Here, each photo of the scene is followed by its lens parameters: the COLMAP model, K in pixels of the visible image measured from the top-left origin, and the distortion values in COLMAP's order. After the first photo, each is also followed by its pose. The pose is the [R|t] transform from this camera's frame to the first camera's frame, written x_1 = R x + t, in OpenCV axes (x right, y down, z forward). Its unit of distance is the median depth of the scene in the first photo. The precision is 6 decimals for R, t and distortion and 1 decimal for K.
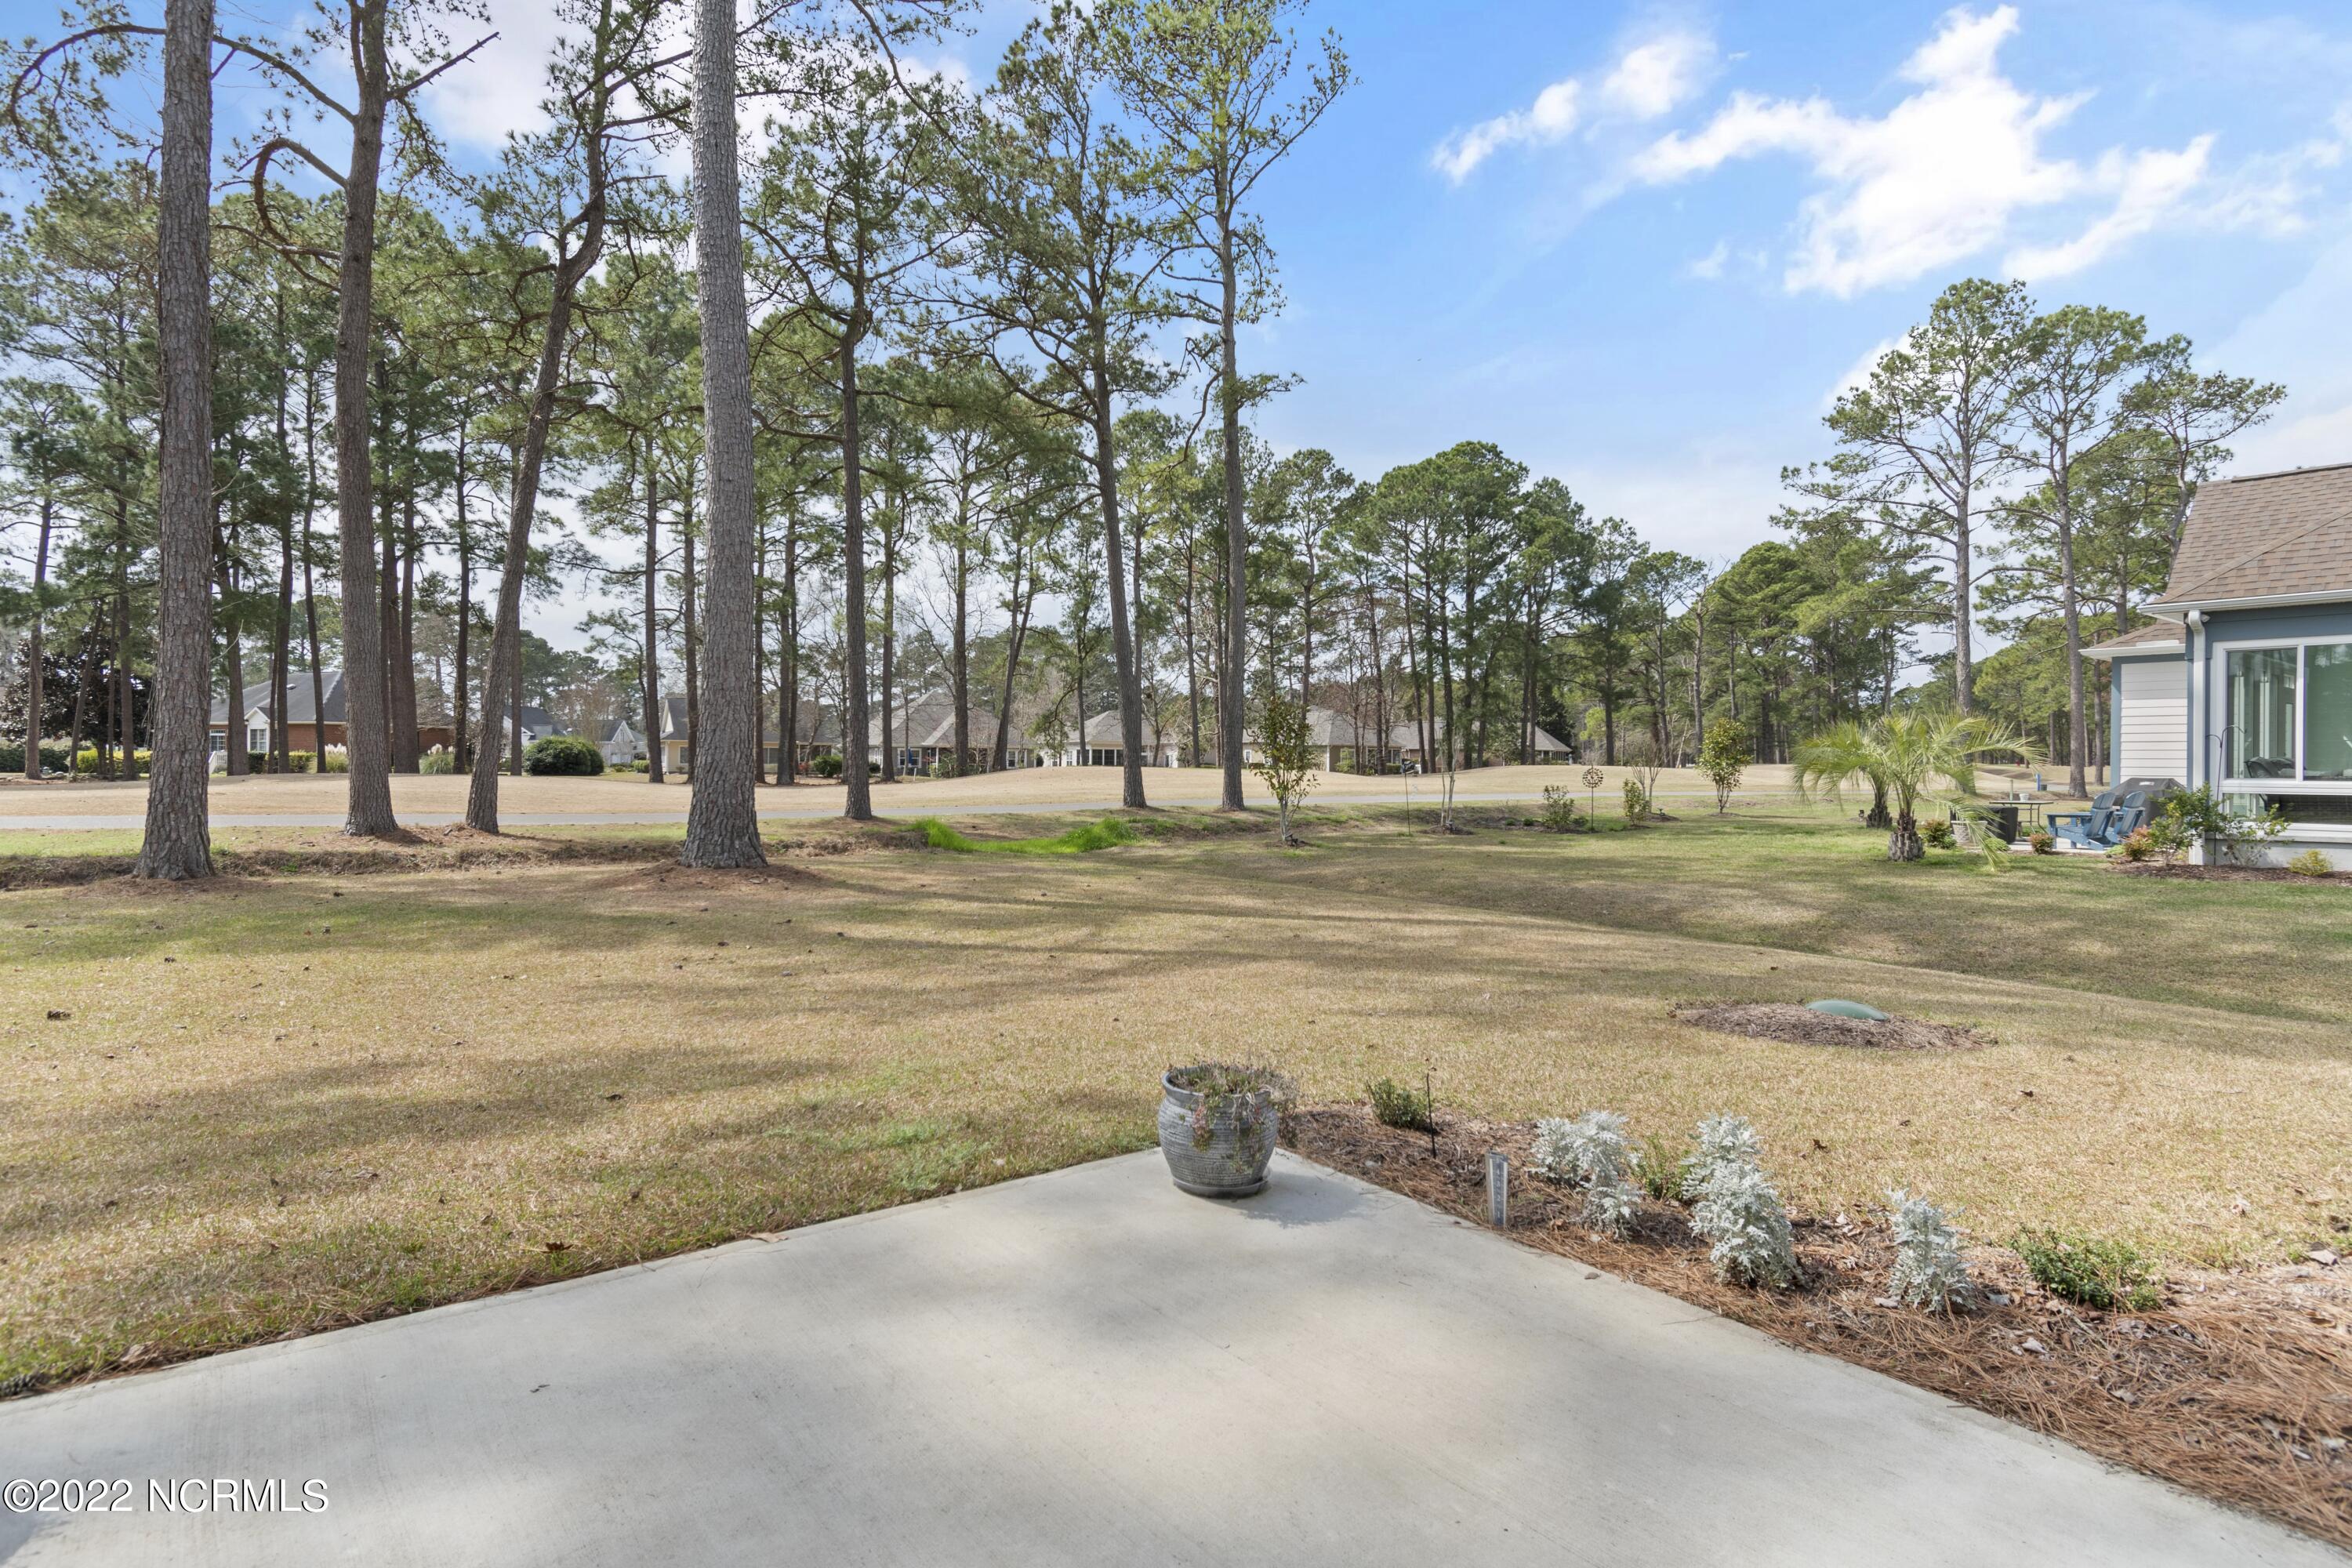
lens RADIAL K [[1215.0, 0, 1175.9], [0, 1215.0, 784.1], [0, 0, 1]] dist [0.002552, -0.000683]
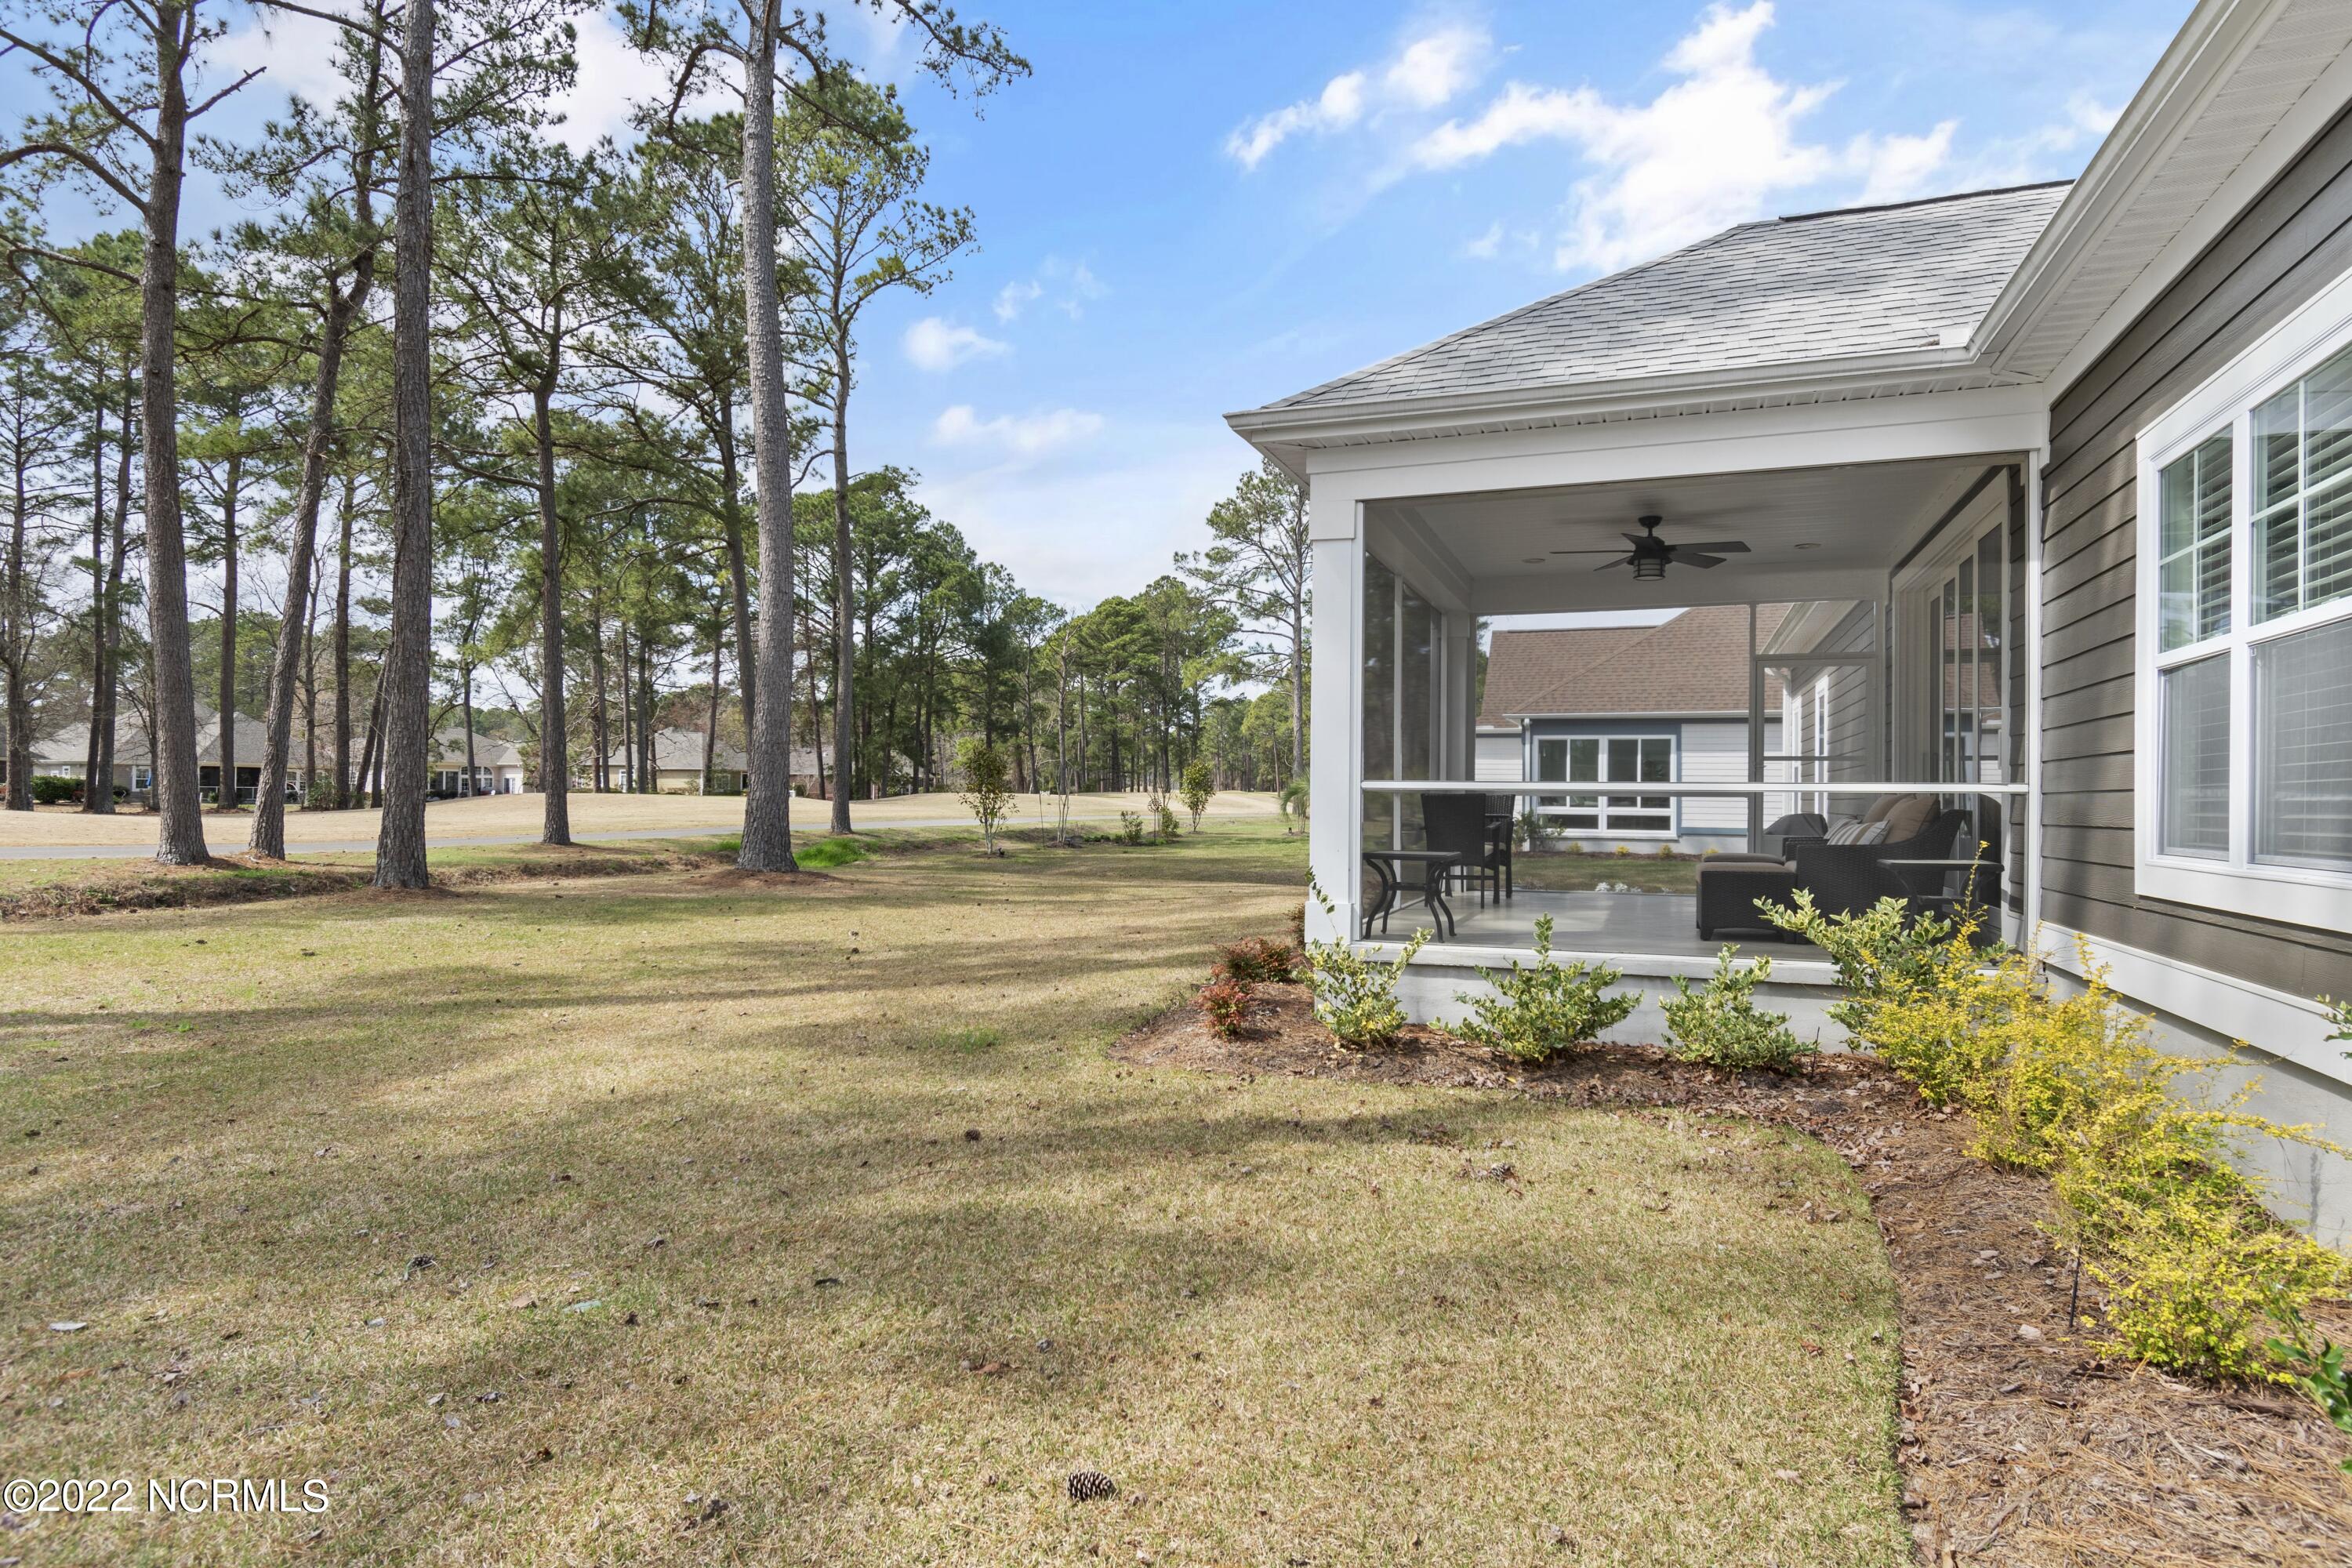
lens RADIAL K [[1308.7, 0, 1174.6], [0, 1308.7, 797.5], [0, 0, 1]] dist [0.003304, -0.000046]
pose [[0.851701, 0.001598, 0.524026, -0.159616], [0.003406, 0.999957, -0.008586, -0.000496], [-0.524017, 0.009098, 0.851659, -0.103428]]
